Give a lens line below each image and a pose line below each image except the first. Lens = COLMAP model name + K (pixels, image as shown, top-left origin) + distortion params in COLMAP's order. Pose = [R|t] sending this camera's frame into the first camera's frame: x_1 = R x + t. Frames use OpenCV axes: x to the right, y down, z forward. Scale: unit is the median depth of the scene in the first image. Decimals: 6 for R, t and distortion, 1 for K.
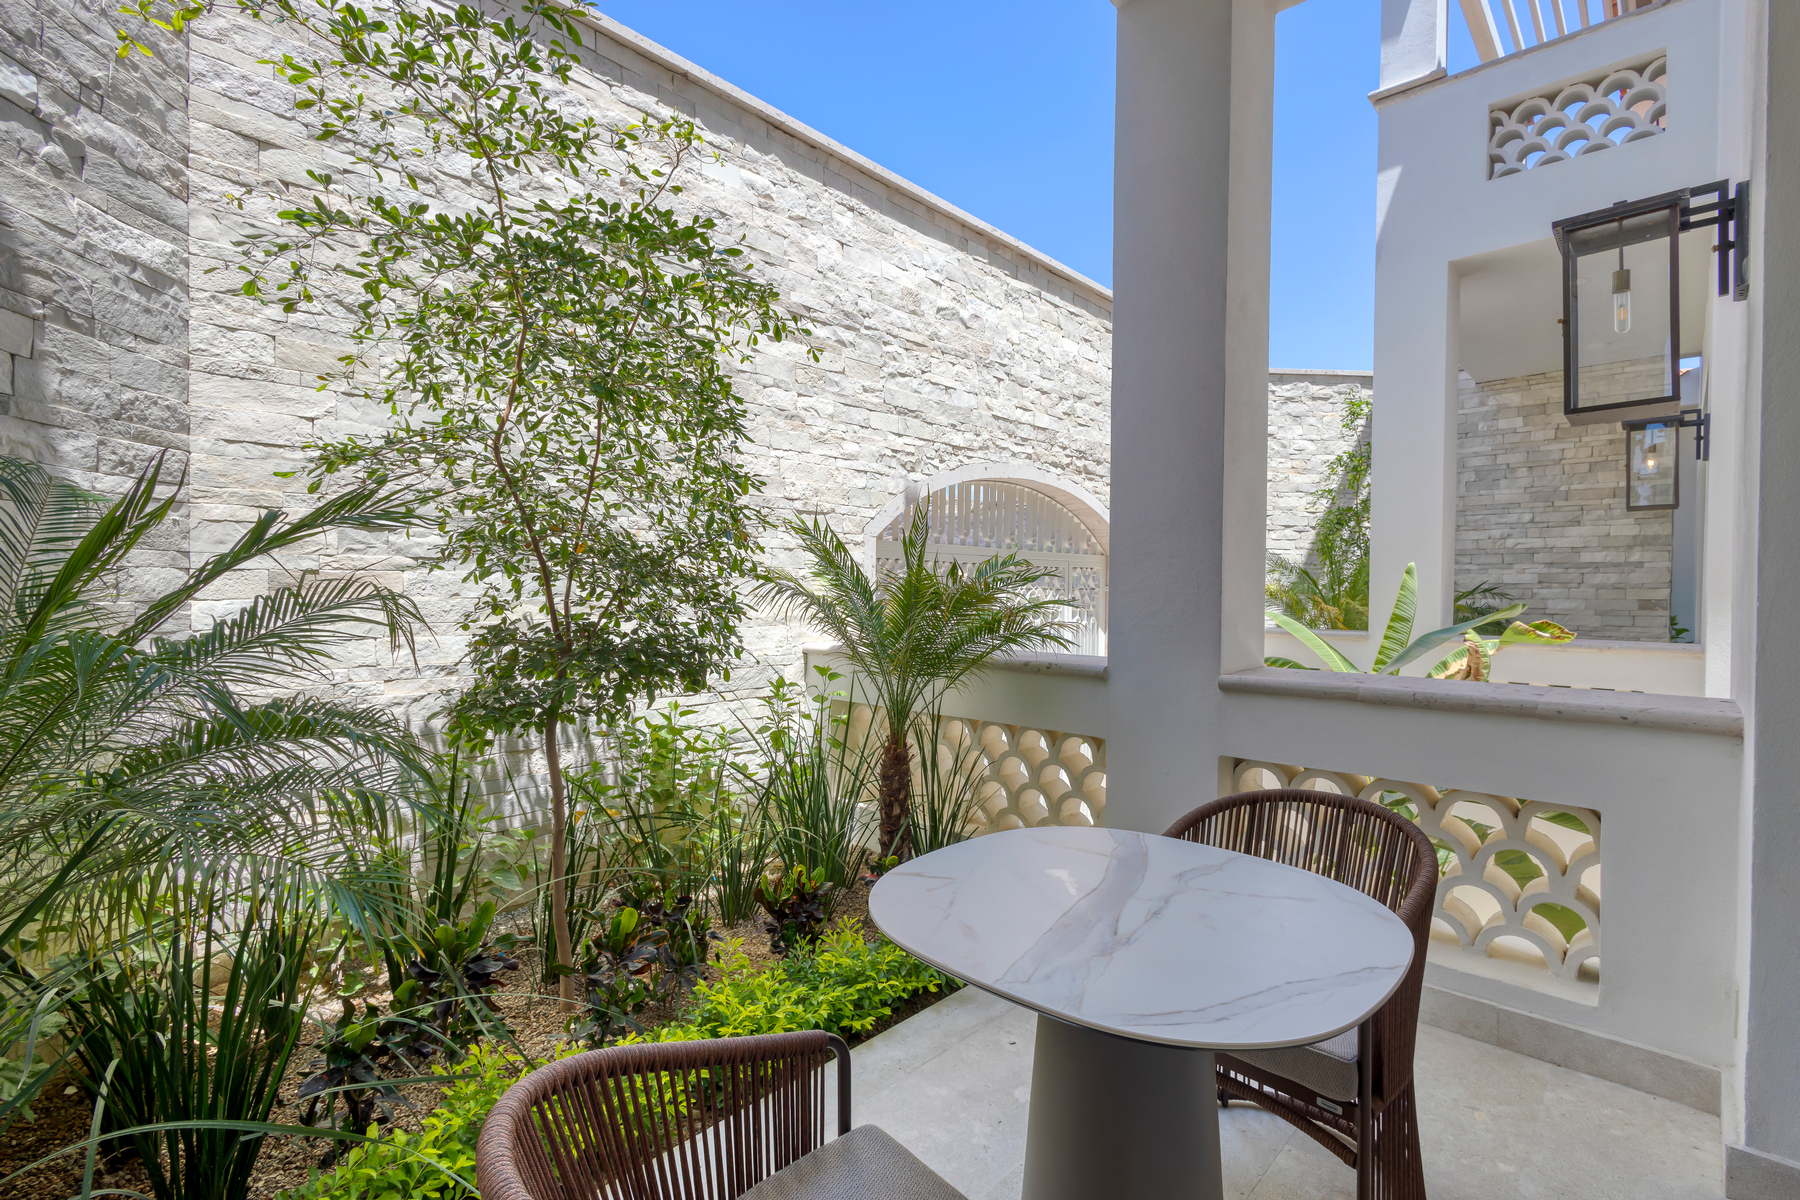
lens RADIAL K [[821.2, 0, 899.6], [0, 821.2, 601.8], [0, 0, 1]] dist [0.008886, 0.000097]
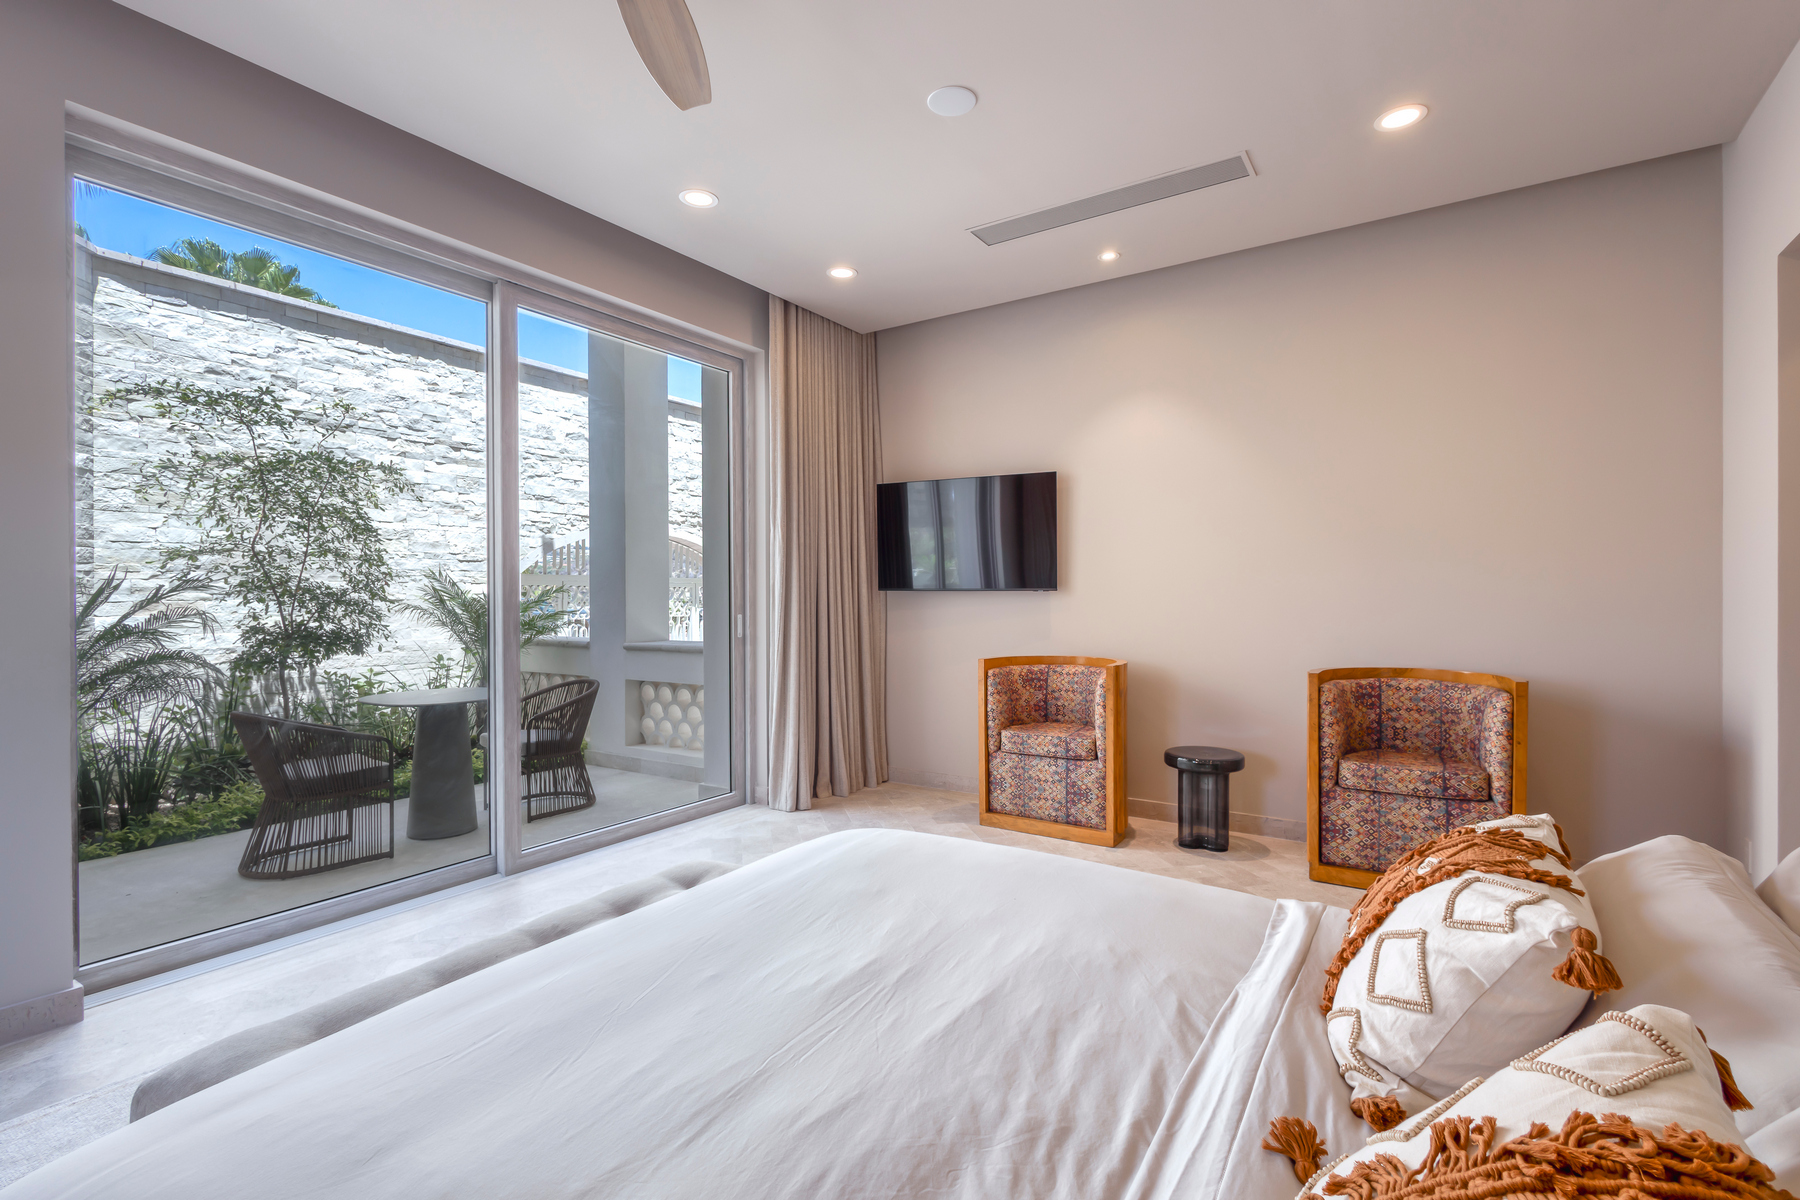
lens RADIAL K [[821.2, 0, 897.4], [0, 821.2, 602.4], [0, 0, 1]] dist [0.008886, 0.000097]
pose [[0.986037, -0.014267, 0.165912, 0.822628], [0.015790, 0.999844, -0.007860, 0.010629], [-0.165774, 0.010370, 0.986109, -1.433883]]
